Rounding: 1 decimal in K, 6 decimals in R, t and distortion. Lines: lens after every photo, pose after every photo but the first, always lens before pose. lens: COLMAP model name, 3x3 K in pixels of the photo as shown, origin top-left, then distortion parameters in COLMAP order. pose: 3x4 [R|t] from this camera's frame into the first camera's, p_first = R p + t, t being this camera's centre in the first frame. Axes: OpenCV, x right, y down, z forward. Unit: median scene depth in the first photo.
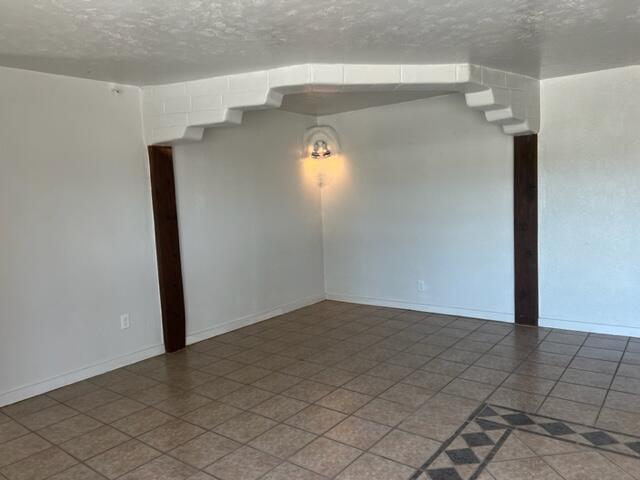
lens RADIAL K [[481.8, 0, 321.6], [0, 481.8, 239.8], [0, 0, 1]] dist [0.041871, -0.015837]
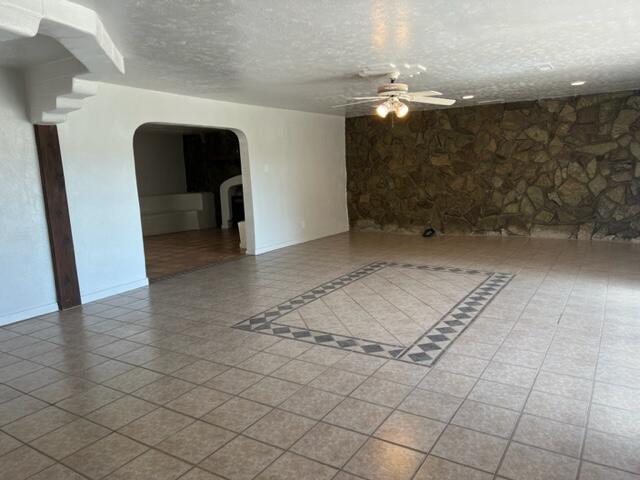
lens RADIAL K [[481.8, 0, 325.1], [0, 481.8, 240.6], [0, 0, 1]] dist [0.041871, -0.015837]
pose [[-0.115494, -0.102694, 0.987985, -1.082507], [0.126989, 0.984953, 0.117223, -0.031483], [-0.985157, 0.139002, -0.100715, 0.896150]]
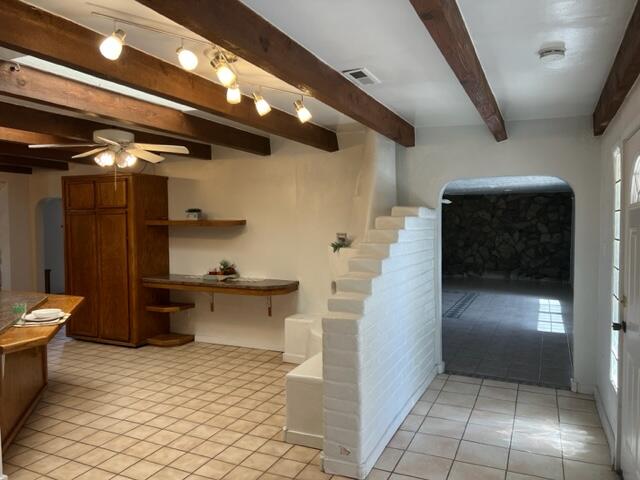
lens RADIAL K [[481.8, 0, 319.4], [0, 481.8, 240.8], [0, 0, 1]] dist [0.041871, -0.015837]
pose [[-0.231588, 0.012051, 0.972739, -2.509914], [0.096515, 0.995275, 0.010648, -0.107422], [-0.968015, 0.096350, -0.231656, 1.937852]]
